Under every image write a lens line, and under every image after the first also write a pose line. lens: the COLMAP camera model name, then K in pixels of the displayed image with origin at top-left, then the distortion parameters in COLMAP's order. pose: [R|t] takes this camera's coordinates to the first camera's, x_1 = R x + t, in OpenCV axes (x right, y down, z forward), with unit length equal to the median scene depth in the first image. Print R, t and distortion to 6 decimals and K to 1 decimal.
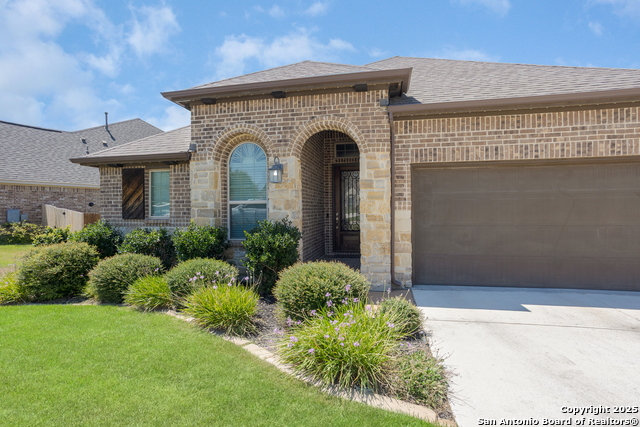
lens RADIAL K [[305.1, 0, 319.9], [0, 305.1, 210.5], [0, 0, 1]] dist [-0.056614, 0.032584]
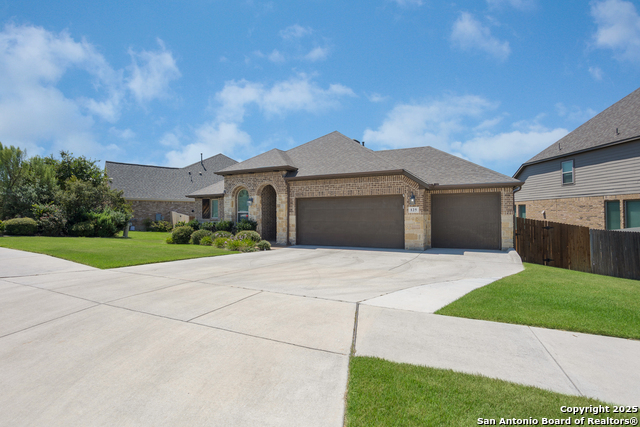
lens RADIAL K [[305.1, 0, 319.9], [0, 305.1, 210.5], [0, 0, 1]] dist [-0.056614, 0.032584]
pose [[0.966071, -0.000886, -0.258275, 1.162717], [-0.001905, 0.999942, -0.010558, -0.016300], [0.258269, 0.010692, 0.966014, -1.473136]]
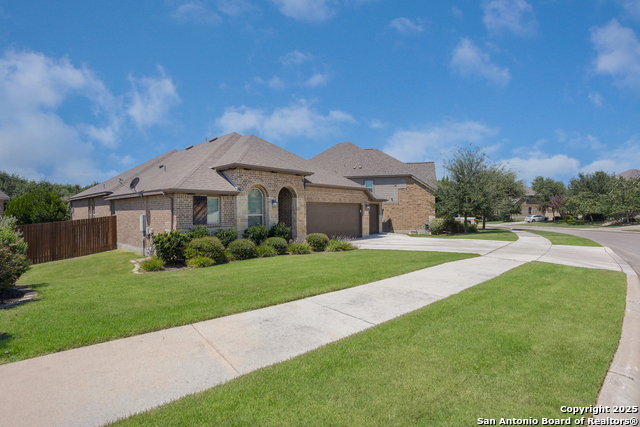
lens RADIAL K [[305.1, 0, 319.9], [0, 305.1, 210.5], [0, 0, 1]] dist [-0.056614, 0.032584]
pose [[0.524949, 0.006808, 0.851106, -2.054419], [0.001978, 0.999956, -0.009219, -0.043057], [-0.851131, 0.006523, 0.524913, -0.623620]]
